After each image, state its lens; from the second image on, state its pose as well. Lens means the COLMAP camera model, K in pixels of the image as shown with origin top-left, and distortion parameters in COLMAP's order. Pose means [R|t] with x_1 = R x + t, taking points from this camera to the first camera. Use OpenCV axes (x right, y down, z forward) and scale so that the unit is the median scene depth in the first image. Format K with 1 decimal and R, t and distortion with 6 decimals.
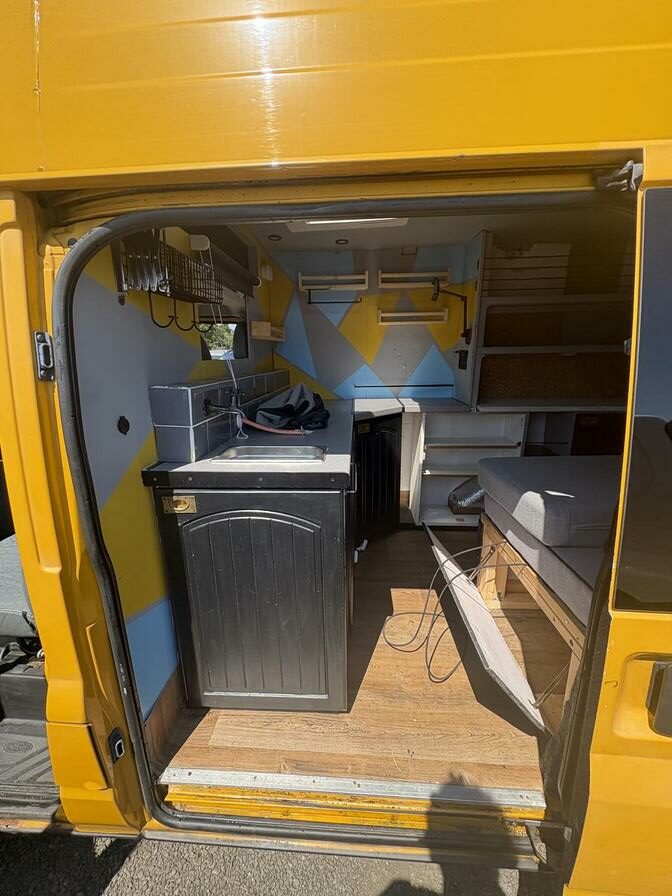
lens RADIAL K [[354.7, 0, 335.9], [0, 354.7, 451.0], [0, 0, 1]] dist [0.002687, 0.000126]
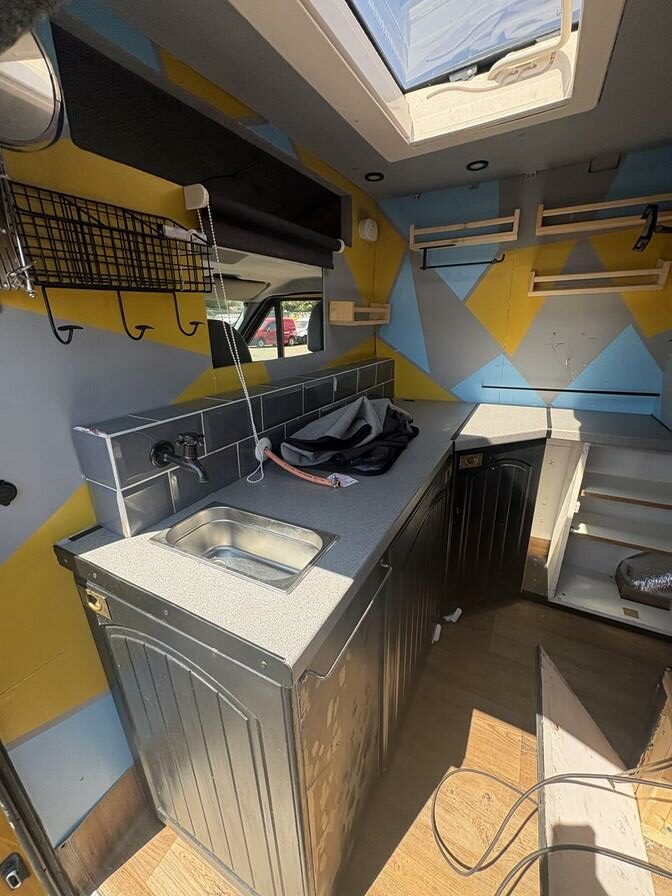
lens RADIAL K [[354.7, 0, 340.8], [0, 354.7, 448.8], [0, 0, 1]] dist [0.002687, 0.000126]
pose [[0.908198, 0.133566, -0.396656, 0.108824], [-0.098067, 0.989240, 0.108569, -0.124061], [0.406889, -0.059703, 0.911525, 0.271532]]
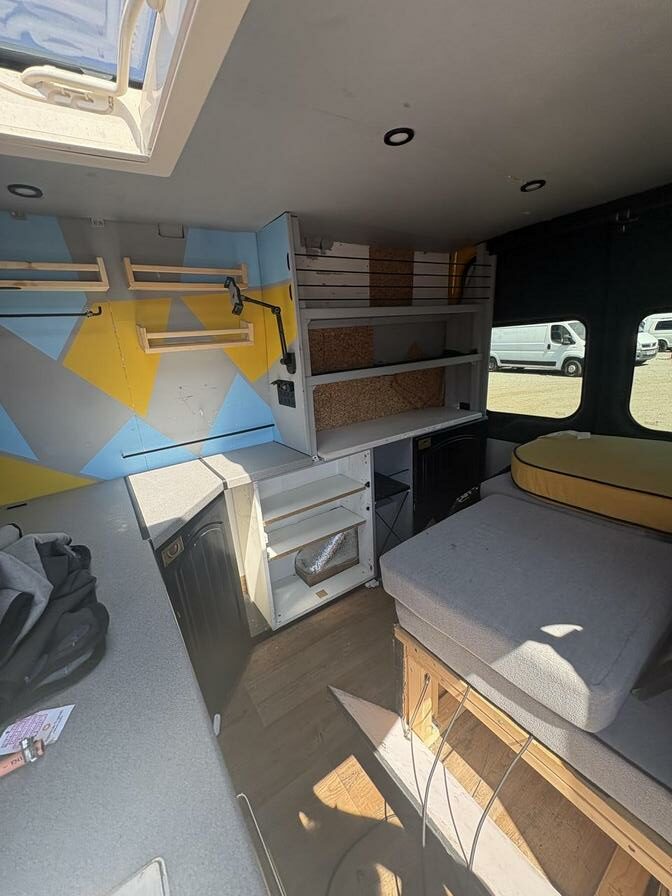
lens RADIAL K [[354.7, 0, 330.7], [0, 354.7, 449.3], [0, 0, 1]] dist [0.002687, 0.000126]
pose [[0.796938, -0.219390, 0.562812, -0.000728], [0.217762, 0.973409, 0.071095, -0.185106], [-0.563444, 0.065901, 0.823522, 0.375333]]
